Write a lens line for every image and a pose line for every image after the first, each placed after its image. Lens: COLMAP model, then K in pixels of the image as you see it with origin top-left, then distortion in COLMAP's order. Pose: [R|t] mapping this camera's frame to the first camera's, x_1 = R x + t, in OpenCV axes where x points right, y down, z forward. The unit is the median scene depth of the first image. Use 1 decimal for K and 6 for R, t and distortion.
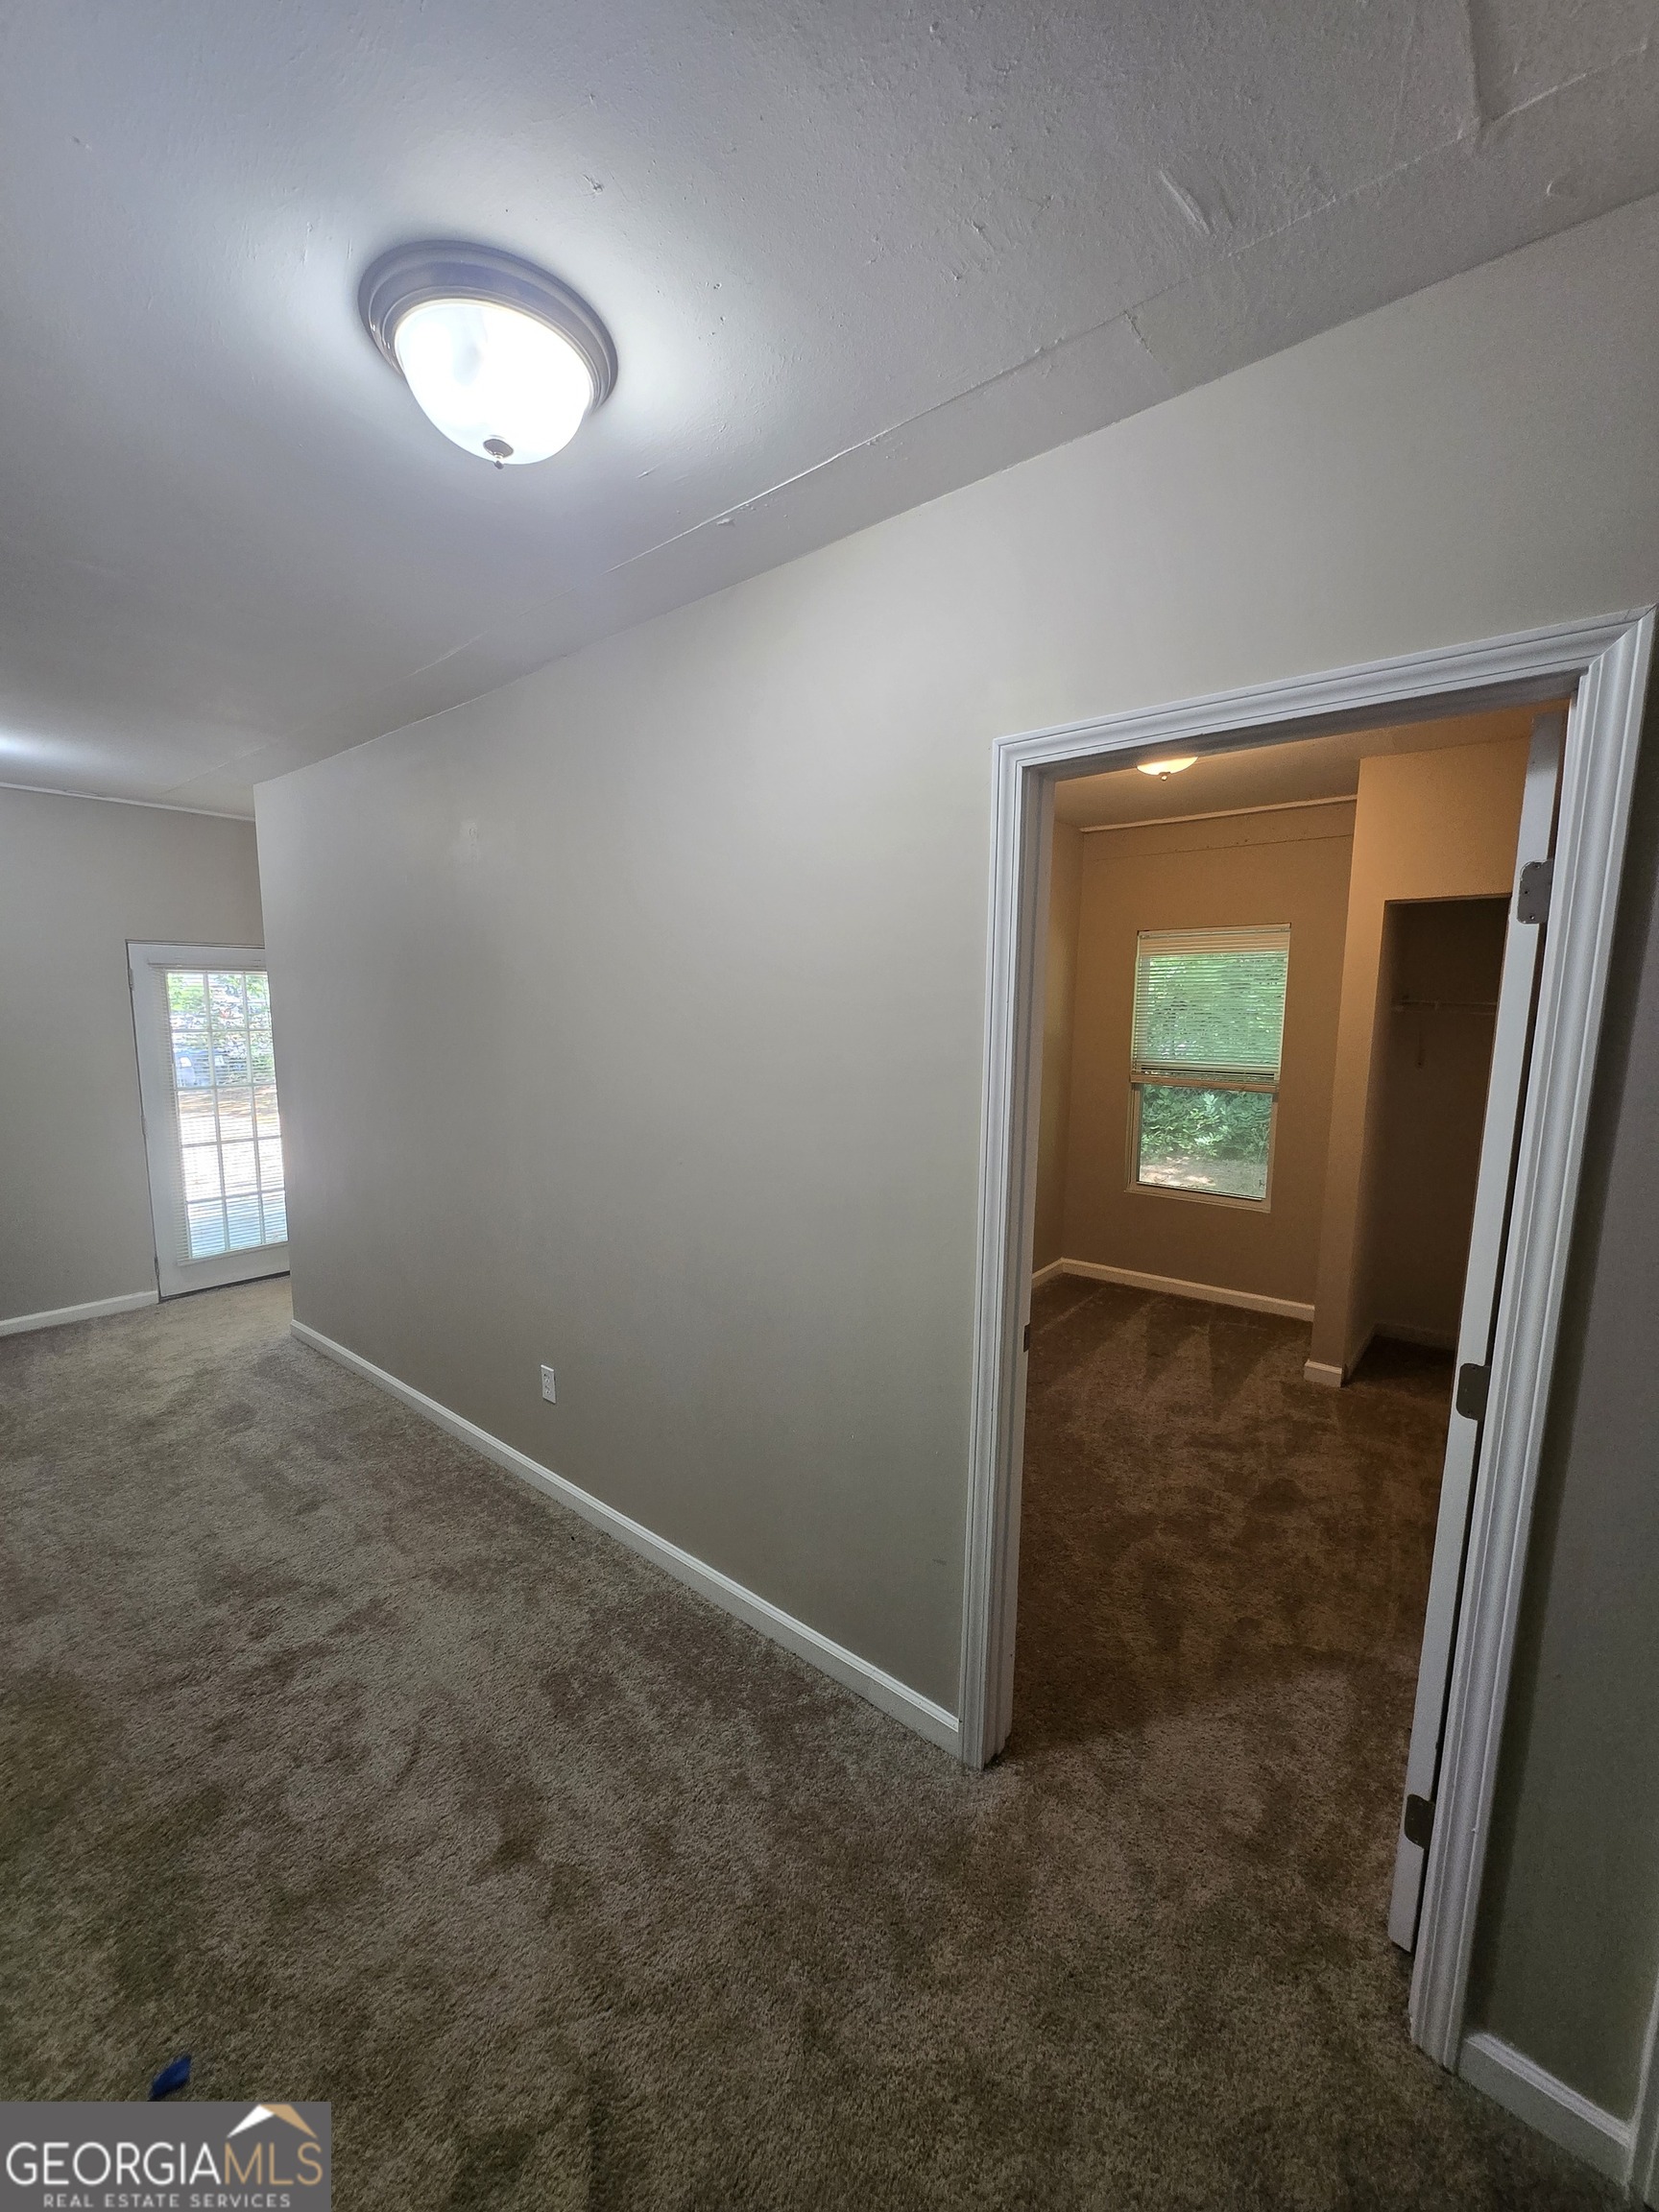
lens RADIAL K [[868.8, 0, 820.2], [0, 868.8, 1104.2], [0, 0, 1]] dist [-0.001084, -0.000187]
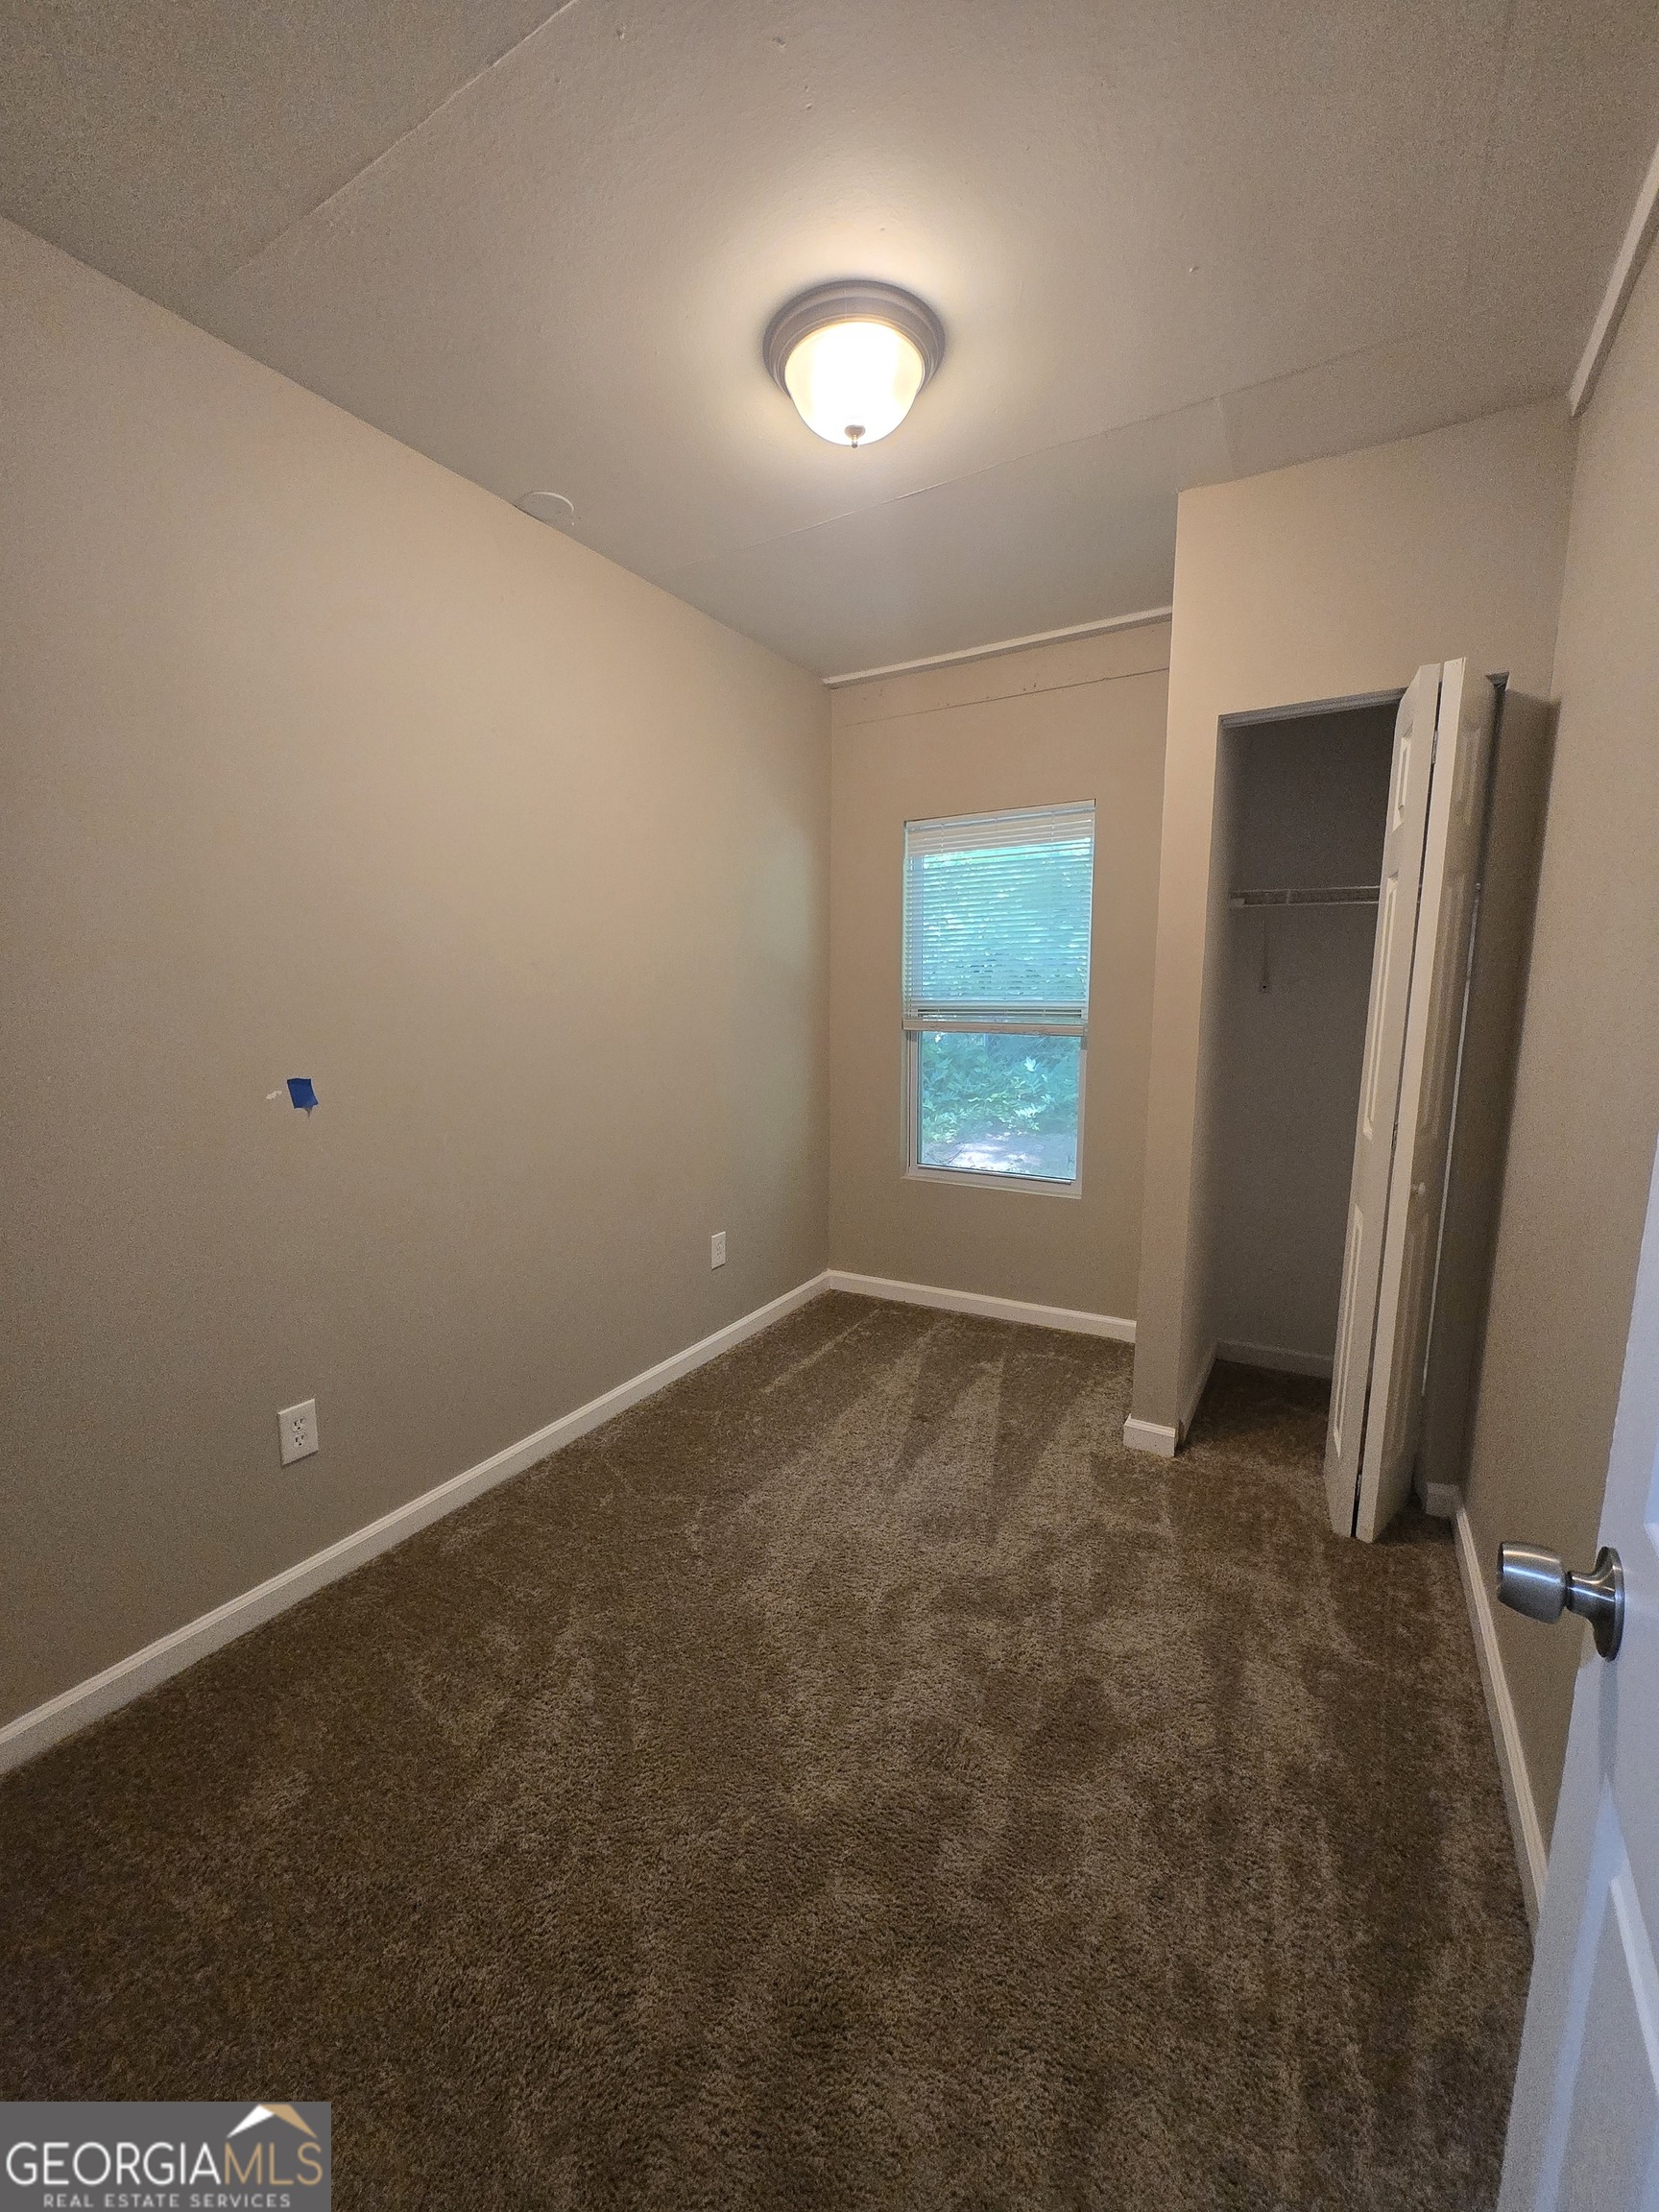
lens RADIAL K [[868.8, 0, 832.5], [0, 868.8, 1113.1], [0, 0, 1]] dist [-0.001084, -0.000187]
pose [[0.985313, -0.034096, 0.167320, 0.244098], [0.030616, 0.999259, 0.023334, 0.037146], [-0.167991, -0.017869, 0.985627, 0.400372]]
